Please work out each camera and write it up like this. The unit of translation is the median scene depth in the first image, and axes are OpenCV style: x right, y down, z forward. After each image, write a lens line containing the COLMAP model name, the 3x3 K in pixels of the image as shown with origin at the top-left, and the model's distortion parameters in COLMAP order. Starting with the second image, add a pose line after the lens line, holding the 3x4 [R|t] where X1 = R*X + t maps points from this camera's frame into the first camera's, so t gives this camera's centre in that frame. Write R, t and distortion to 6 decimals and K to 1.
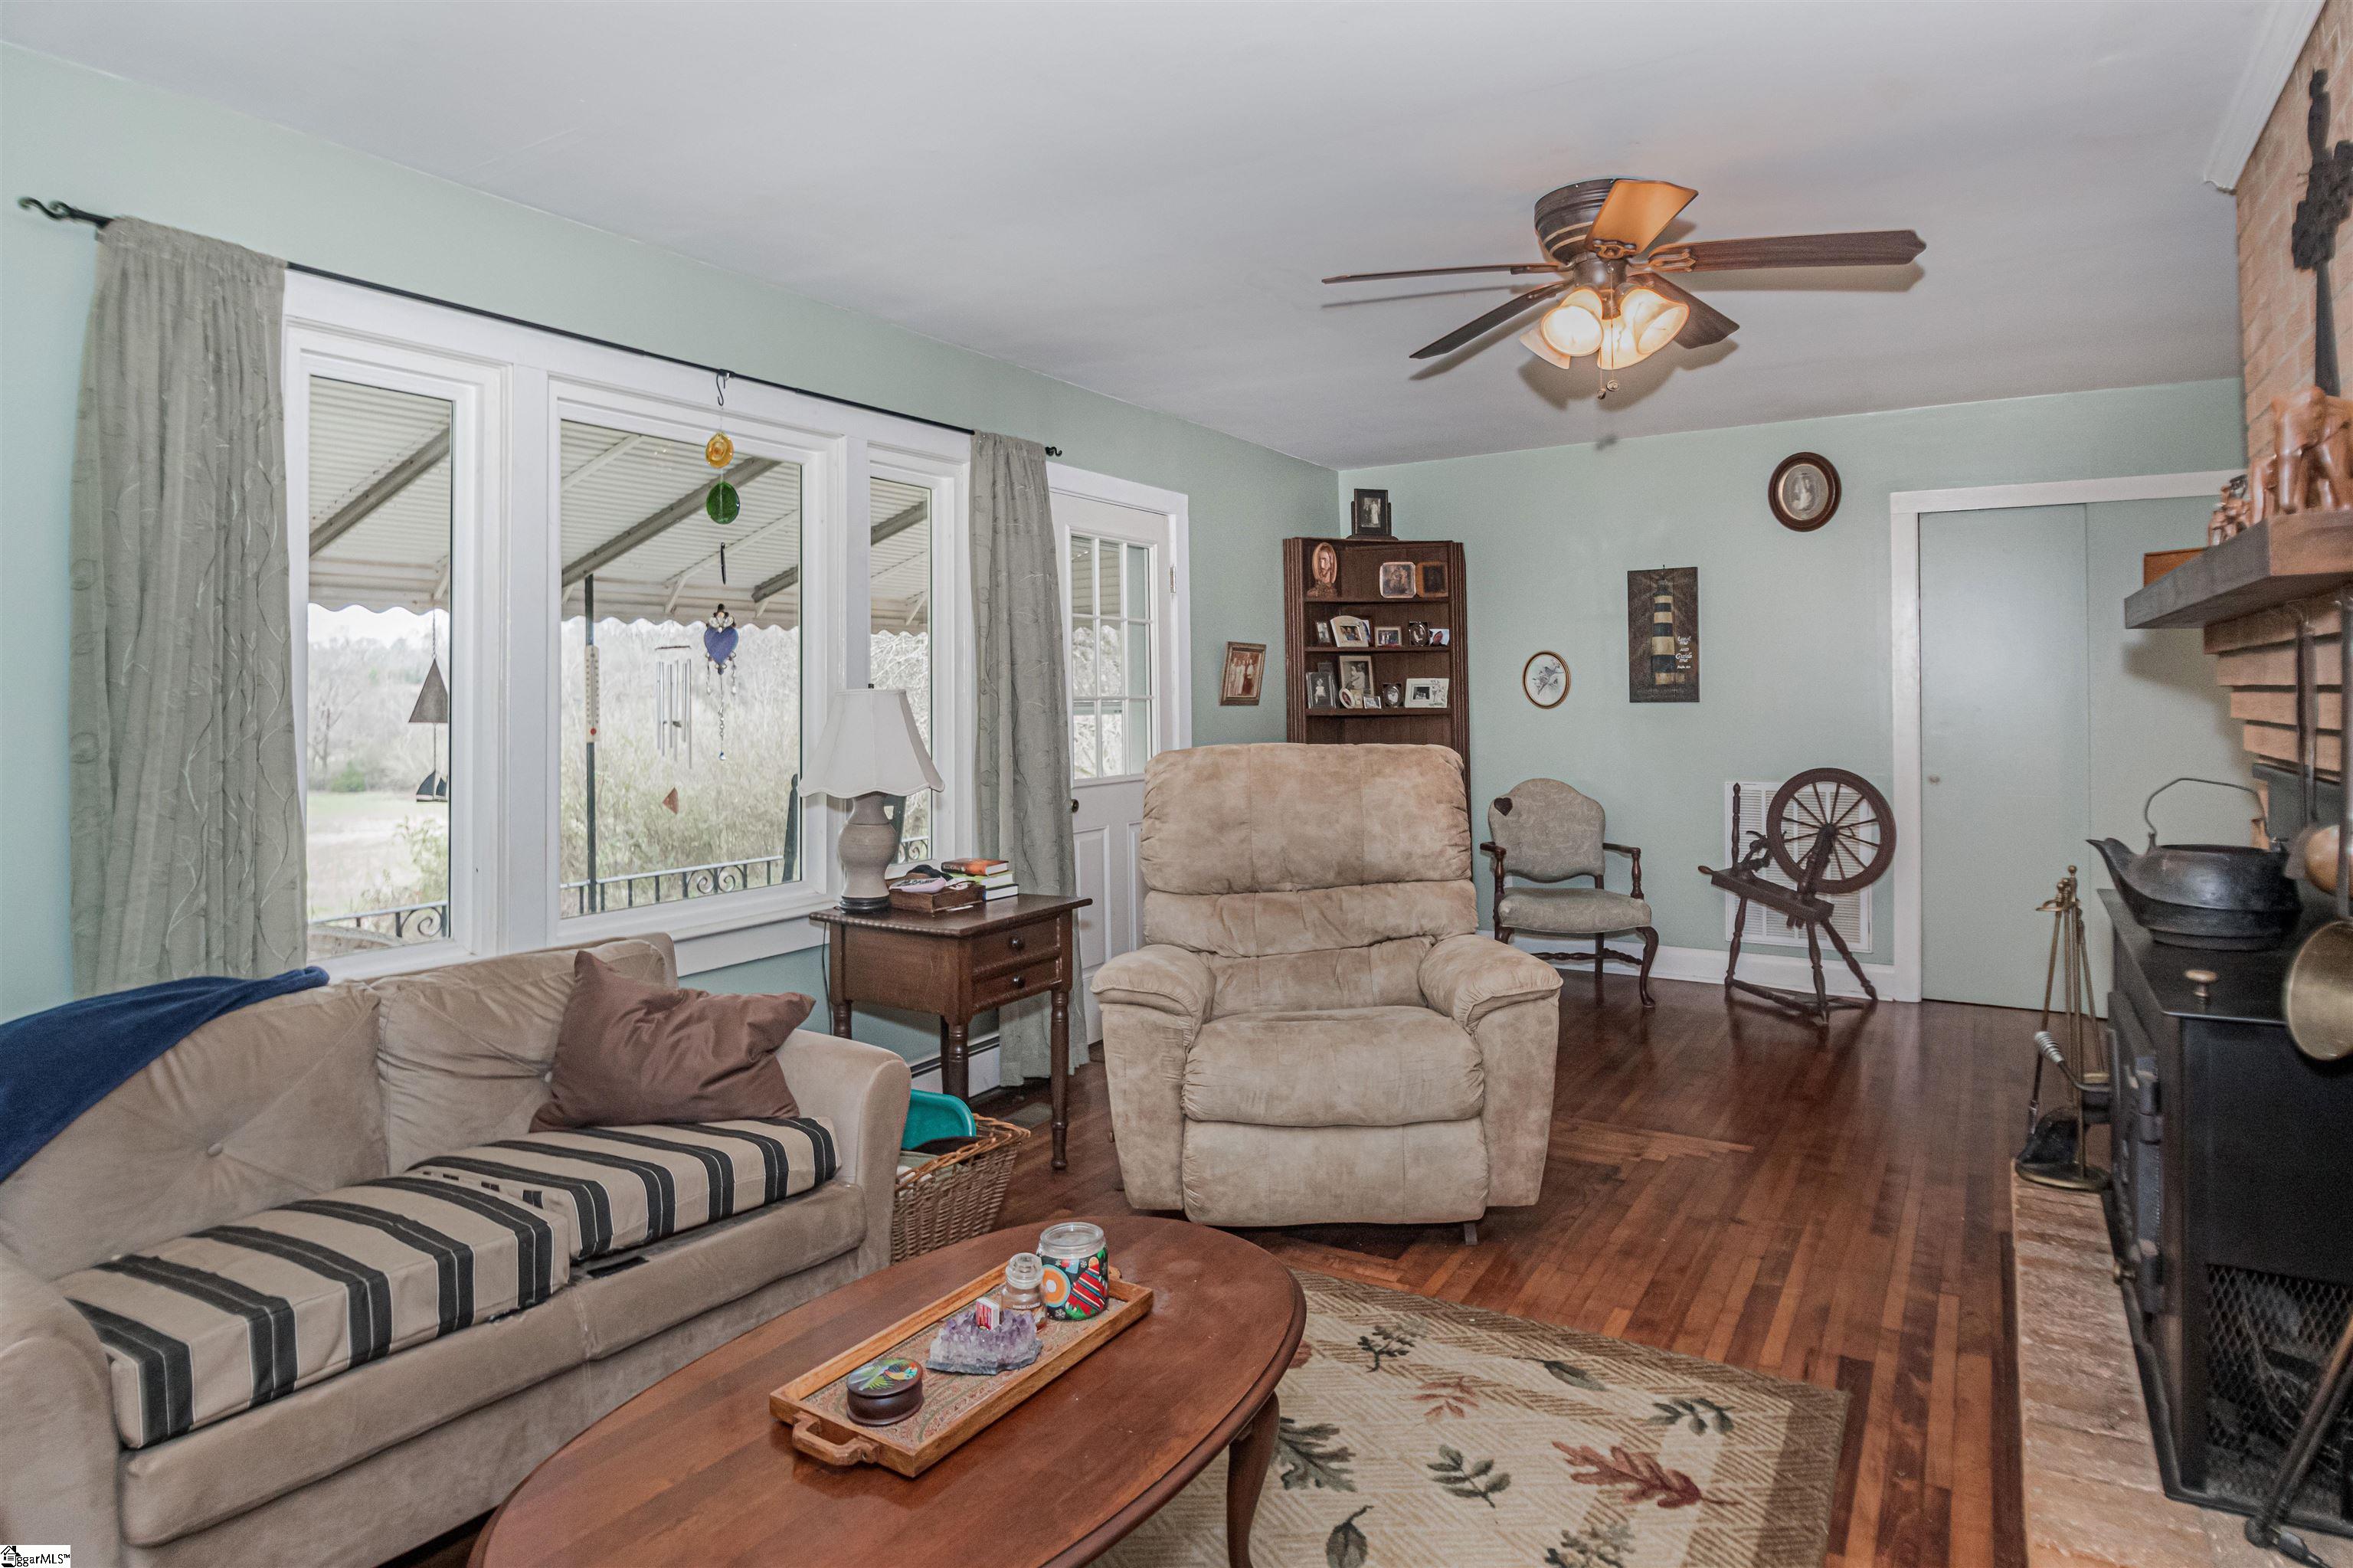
lens RADIAL K [[1292.7, 0, 1176.0], [0, 1292.7, 683.5], [0, 0, 1]] dist [-0.017285, -0.011107]
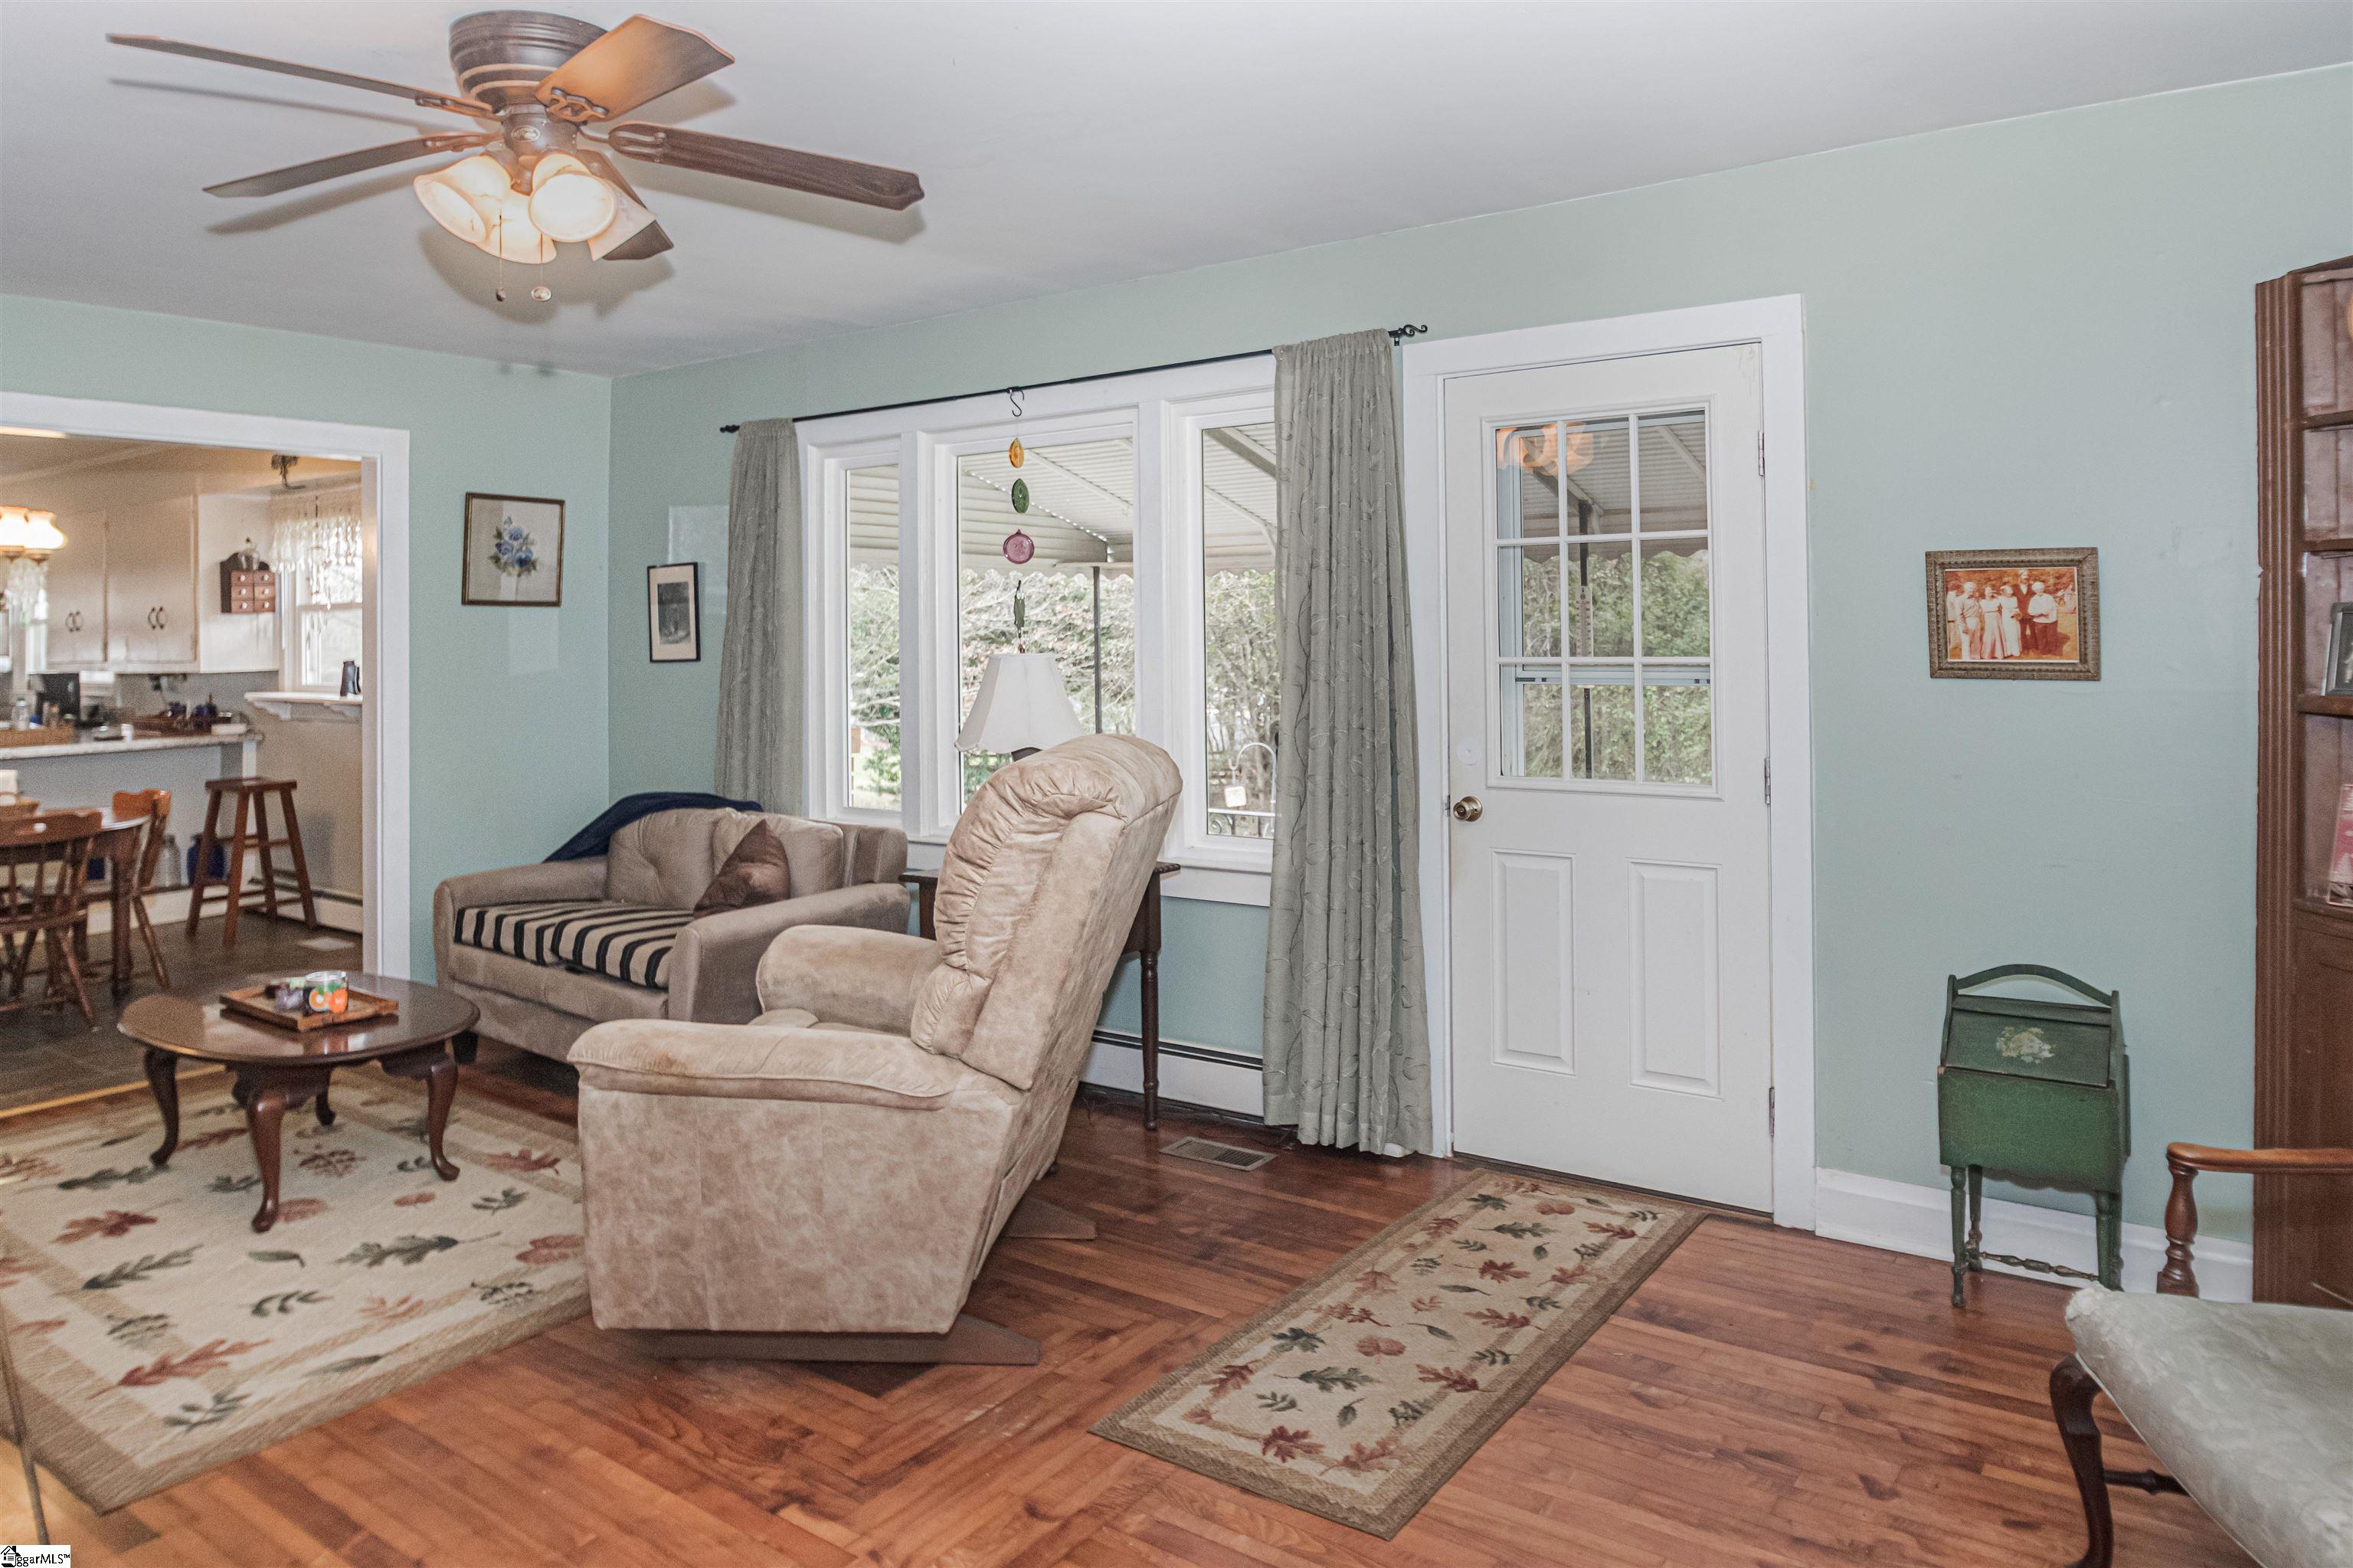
lens RADIAL K [[1510.3, 0, 1326.4], [0, 1510.3, 699.7], [0, 0, 1]] dist [-0.031336, -0.001220]
pose [[-0.019279, 0.057263, -0.998173, 0.943098], [0.025500, 0.998062, 0.056764, -0.021094], [0.999489, -0.024359, -0.020702, 1.194294]]
